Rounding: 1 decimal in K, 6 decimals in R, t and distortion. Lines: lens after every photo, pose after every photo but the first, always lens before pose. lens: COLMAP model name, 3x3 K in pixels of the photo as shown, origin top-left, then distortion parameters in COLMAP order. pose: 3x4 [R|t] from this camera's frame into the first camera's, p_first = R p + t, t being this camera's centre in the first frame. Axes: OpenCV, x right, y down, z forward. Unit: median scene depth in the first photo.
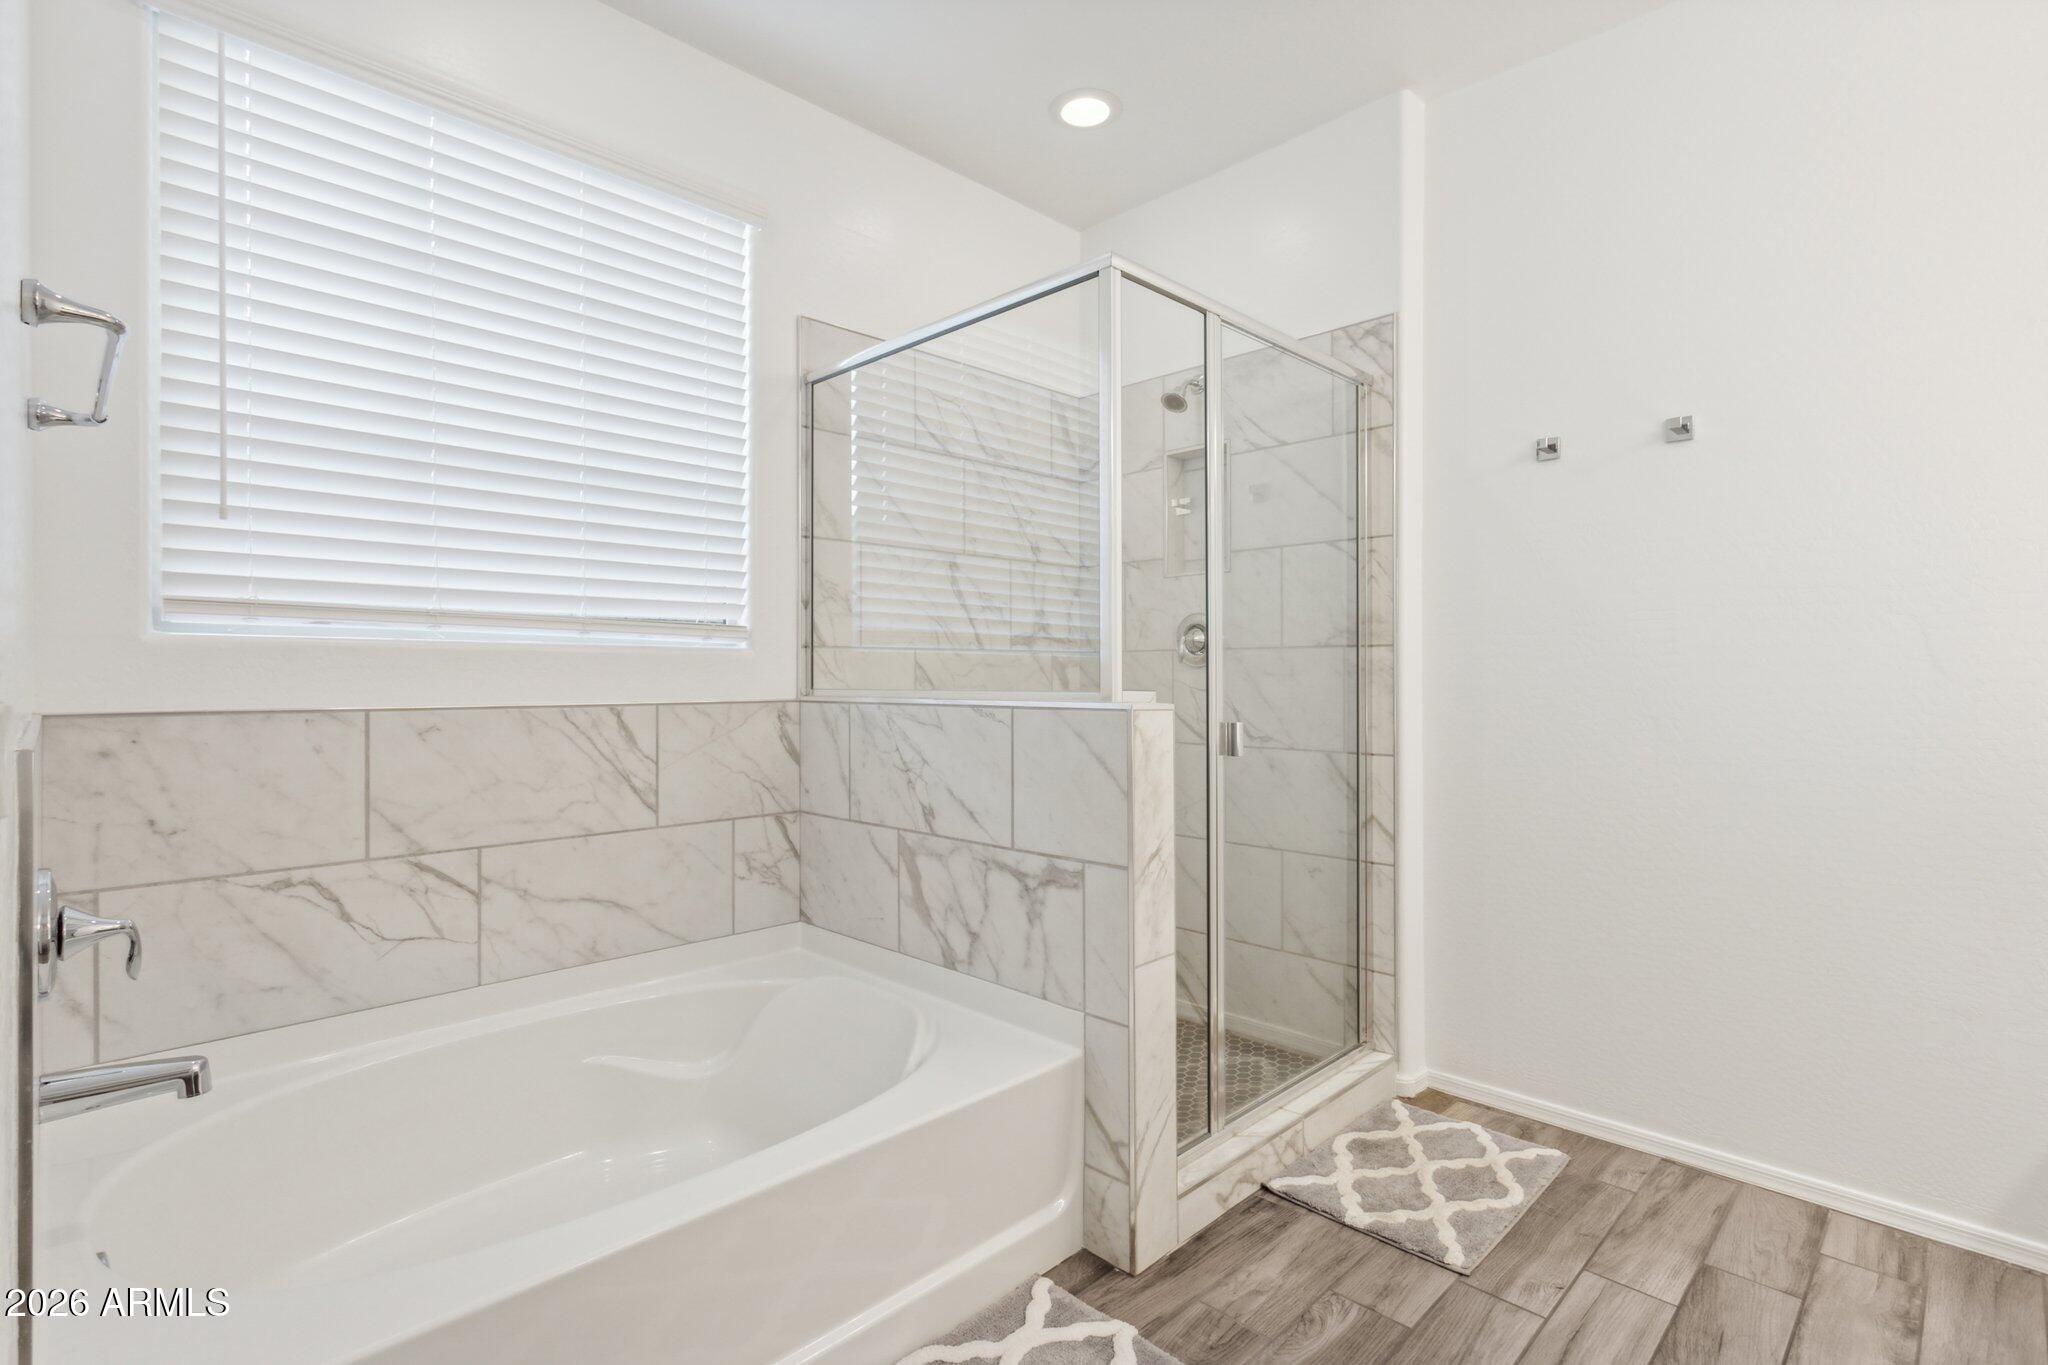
lens RADIAL K [[971.1, 0, 1029.1], [0, 971.1, 678.9], [0, 0, 1]] dist [0.003782, 0.000119]
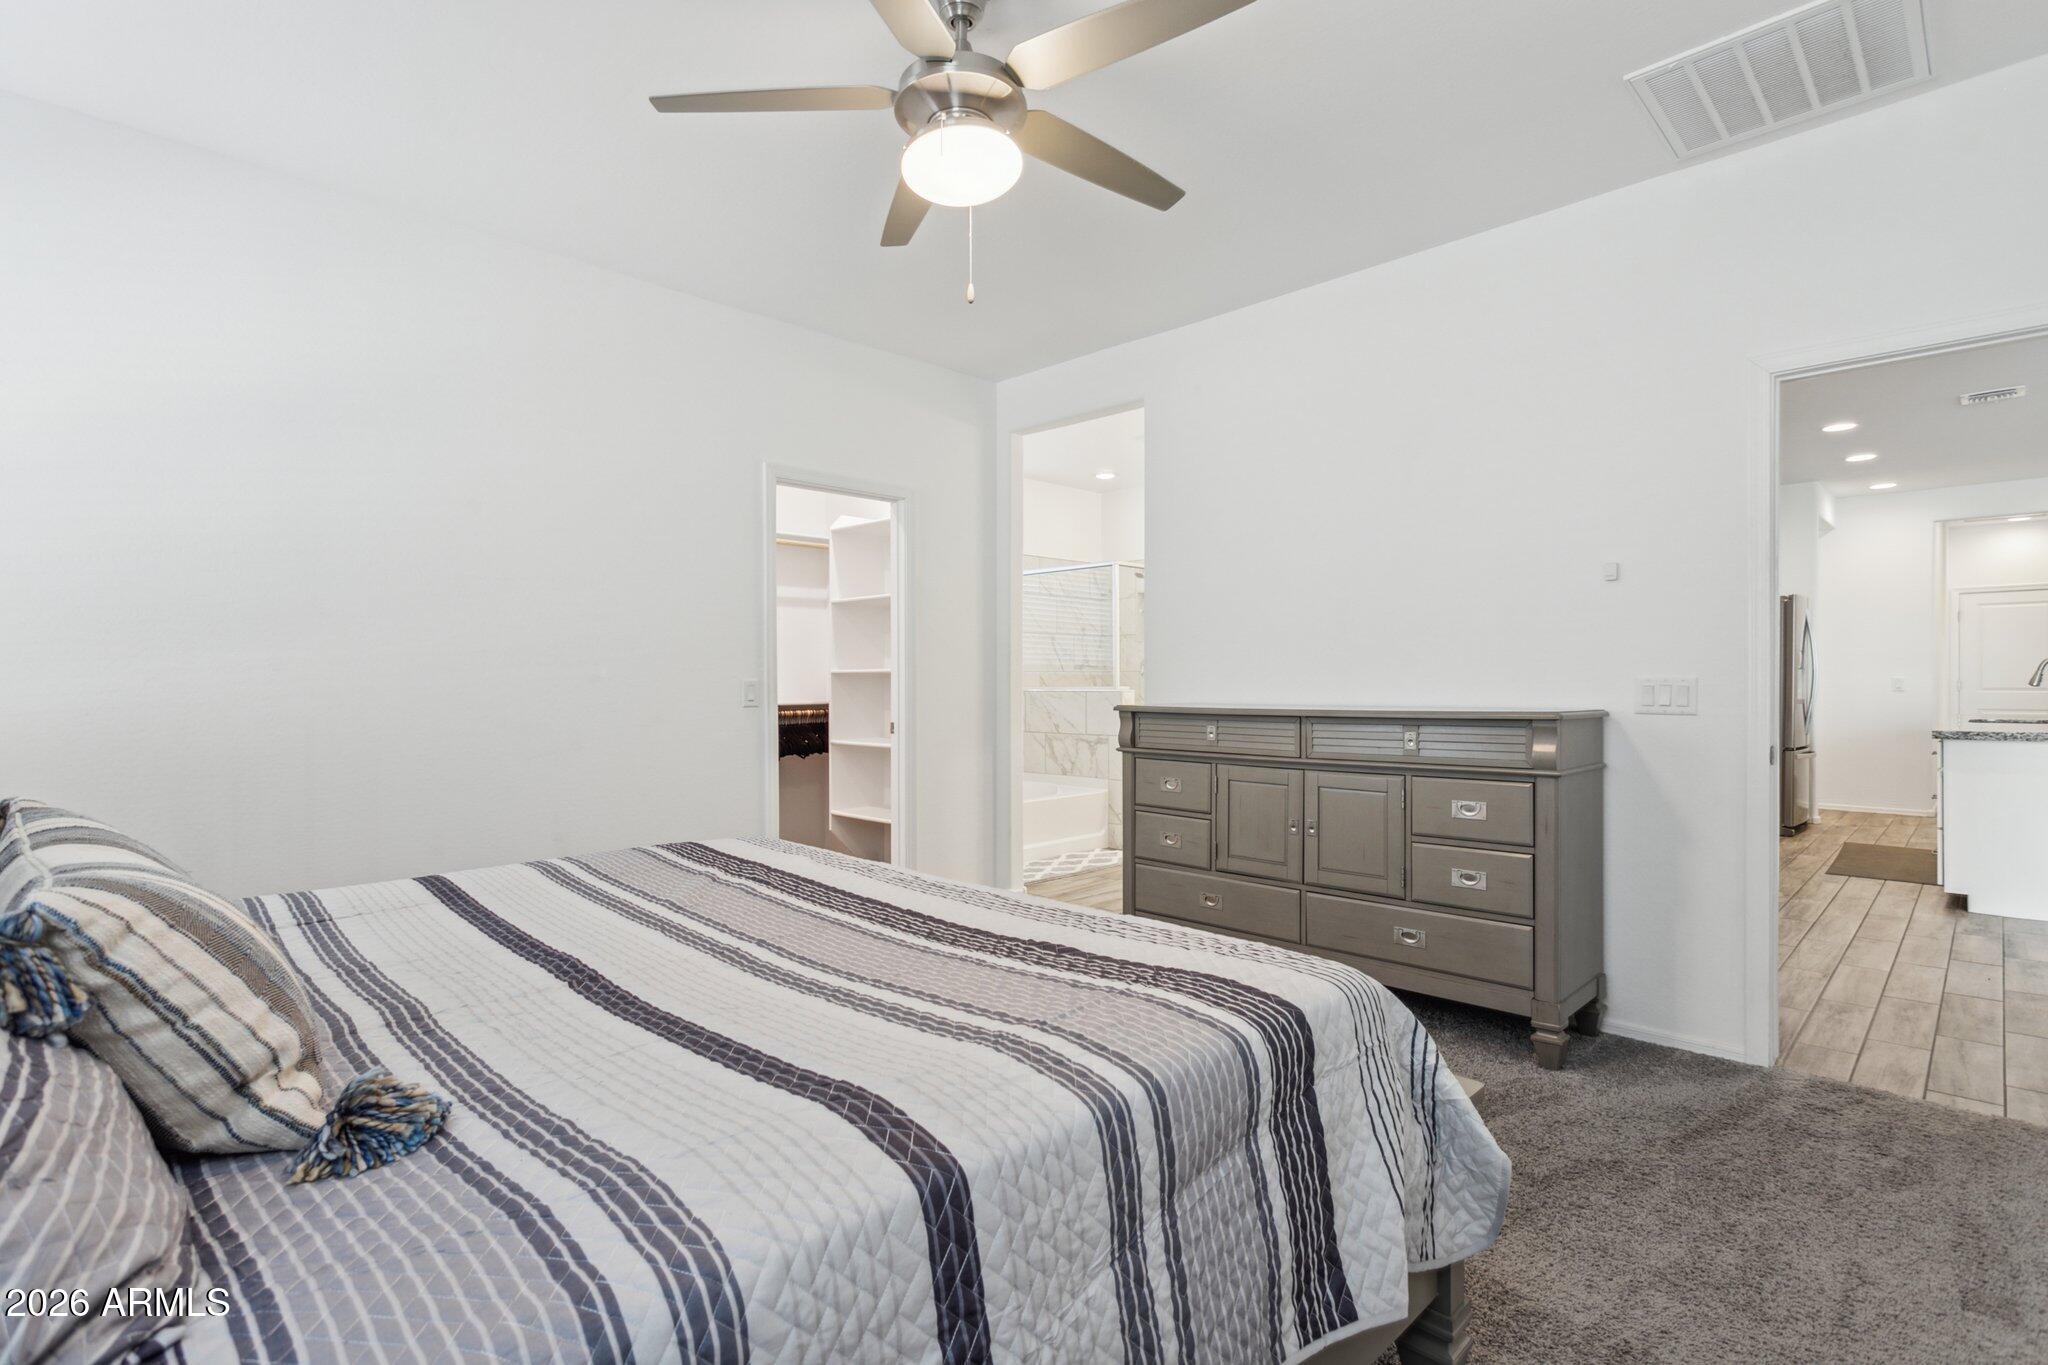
lens RADIAL K [[971.1, 0, 1019.1], [0, 971.1, 681.4], [0, 0, 1]] dist [0.003782, 0.000119]
pose [[0.999951, -0.002242, -0.009600, -0.192984], [0.002249, 0.999997, 0.000676, -0.006714], [0.009598, -0.000698, 0.999954, -2.089040]]
